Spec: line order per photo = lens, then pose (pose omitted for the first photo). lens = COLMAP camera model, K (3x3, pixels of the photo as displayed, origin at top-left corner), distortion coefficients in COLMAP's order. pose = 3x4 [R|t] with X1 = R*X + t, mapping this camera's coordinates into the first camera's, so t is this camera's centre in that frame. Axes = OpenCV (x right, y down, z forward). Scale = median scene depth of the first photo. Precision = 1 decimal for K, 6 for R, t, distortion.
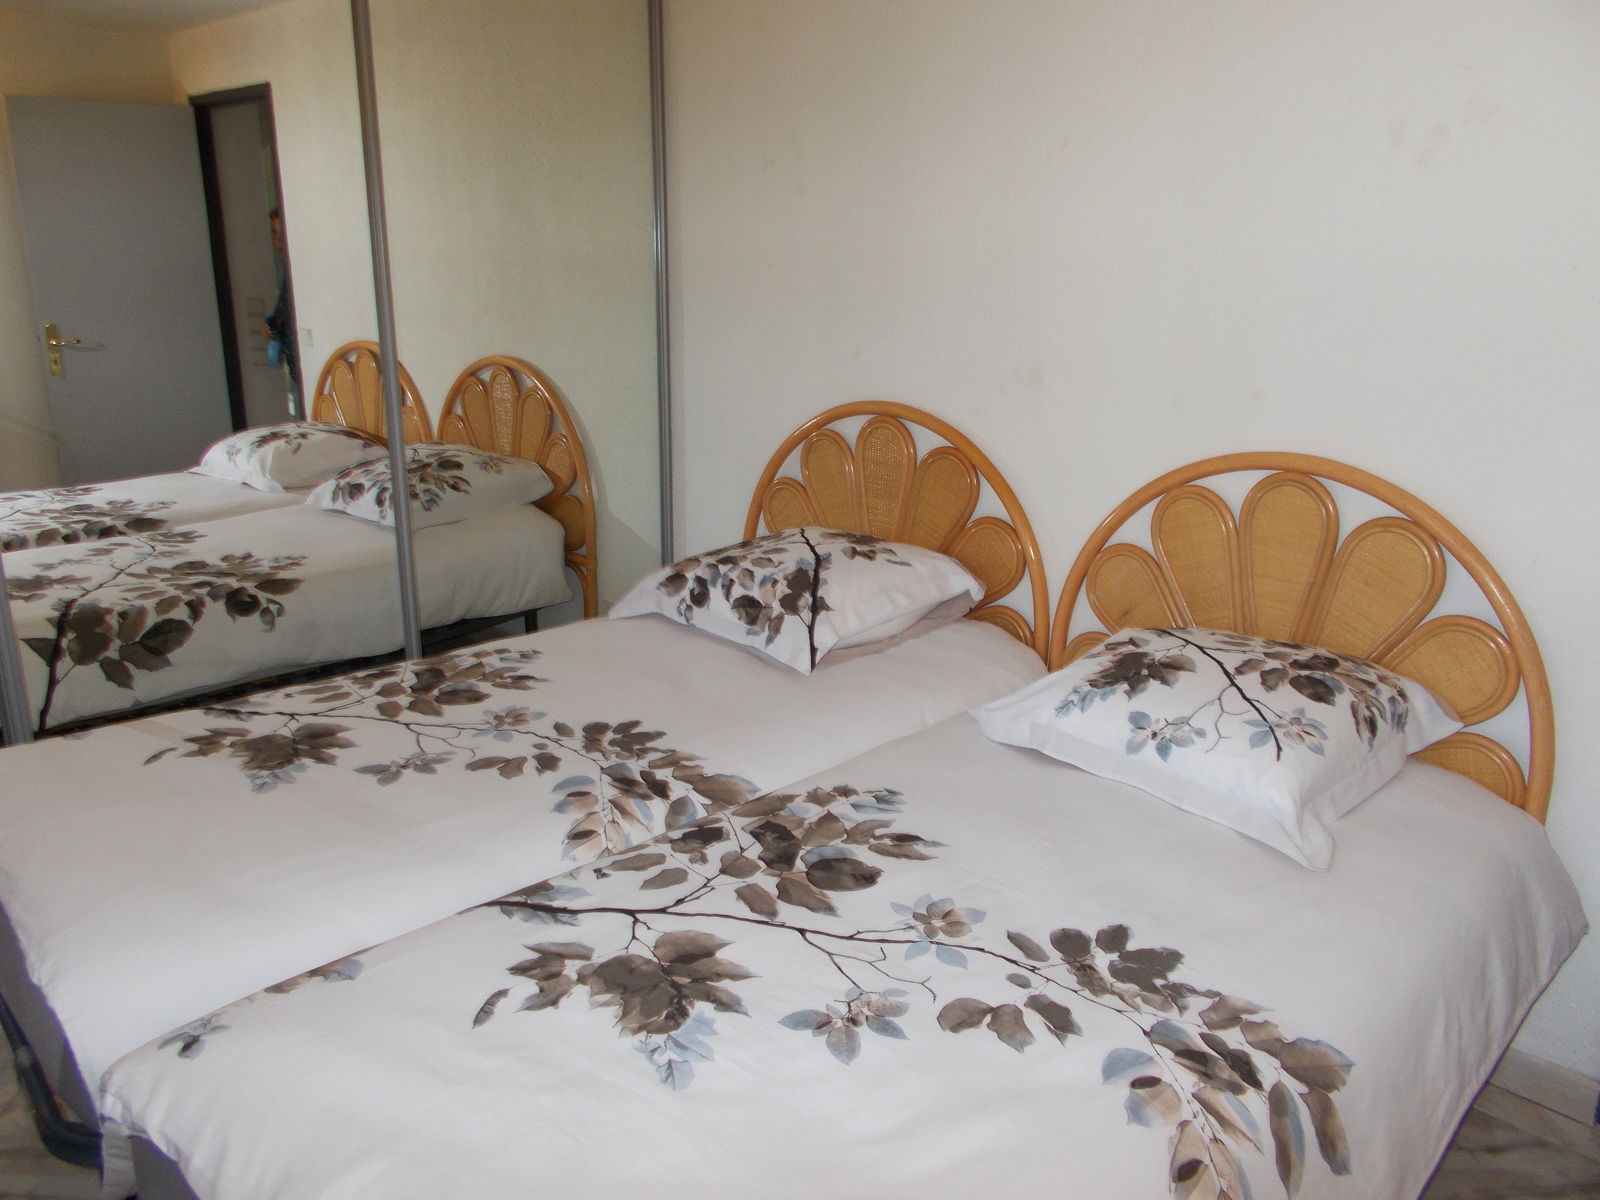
lens RADIAL K [[1226.5, 0, 800.0], [0, 1226.5, 600.0], [0, 0, 1]] dist [-0.032931, -0.001338]
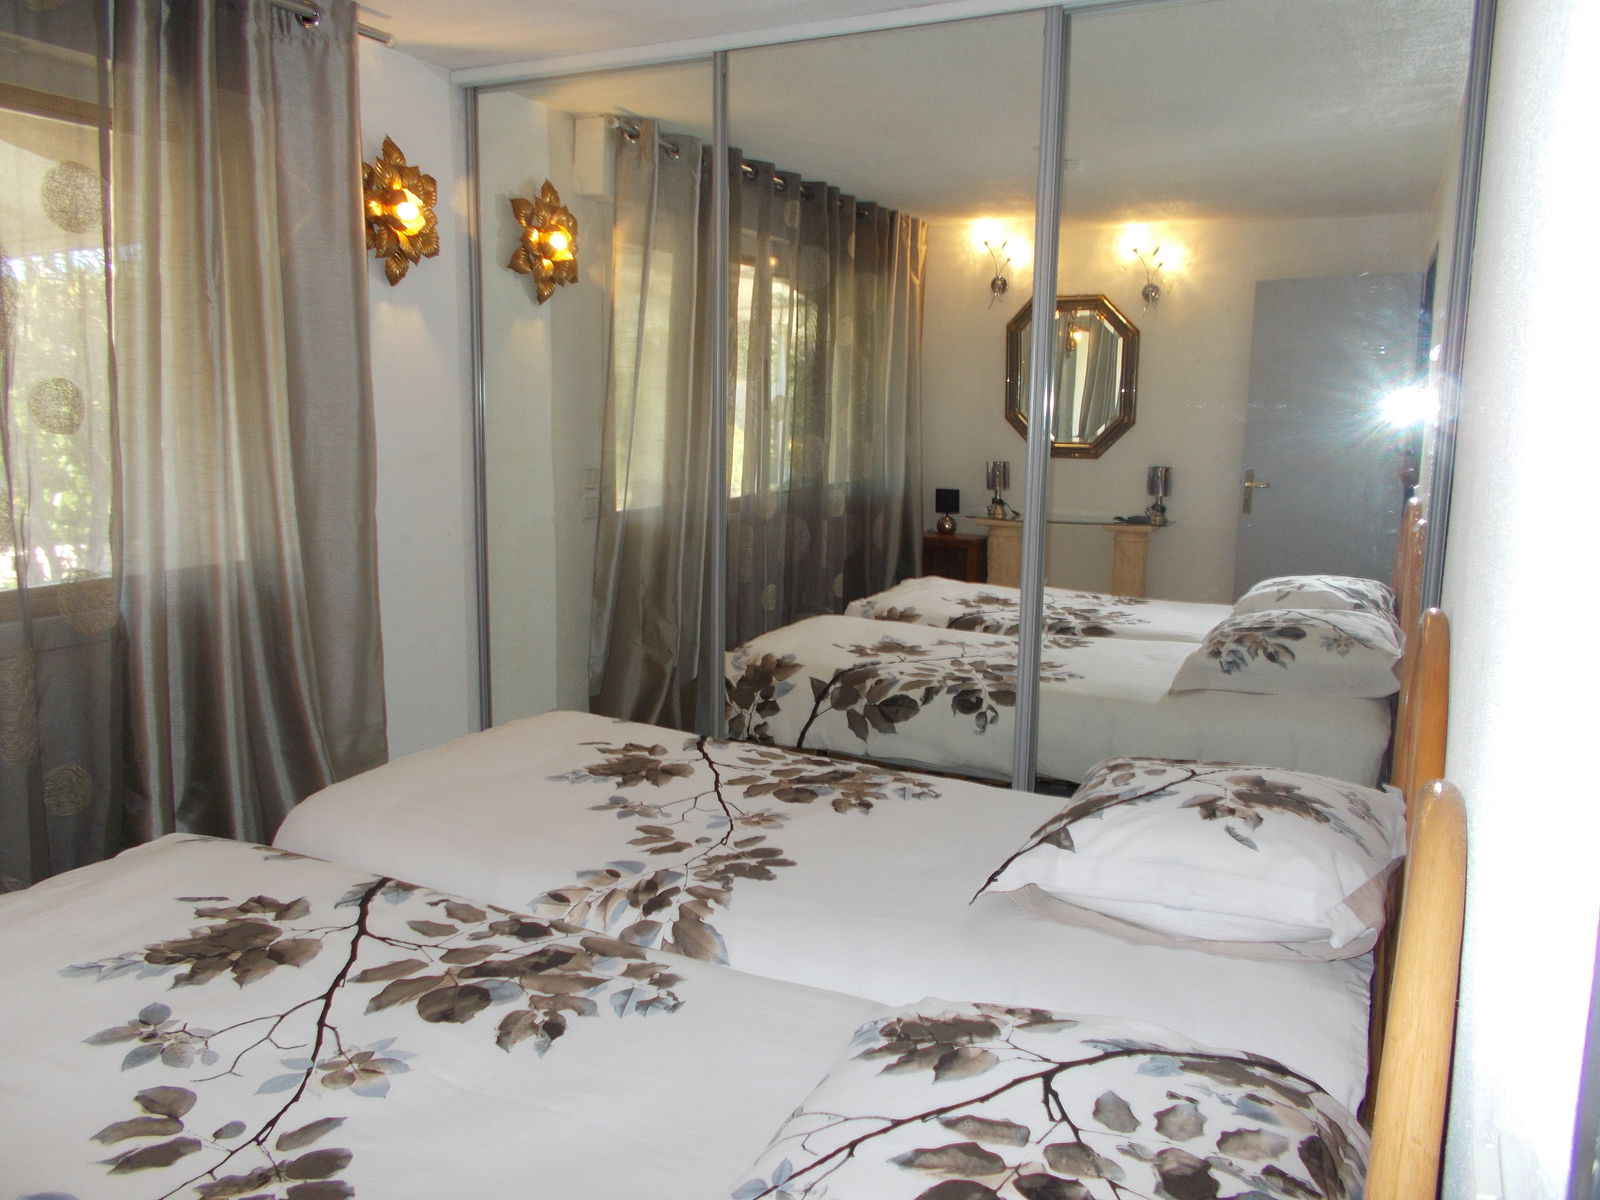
lens RADIAL K [[1239.7, 0, 800.0], [0, 1239.7, 600.0], [0, 0, 1]] dist [0.023009, 0.003361]
pose [[0.306070, 0.145921, -0.940759, 0.733448], [-0.272763, 0.960196, 0.060194, -0.153283], [0.912097, 0.238181, 0.333689, 0.643970]]
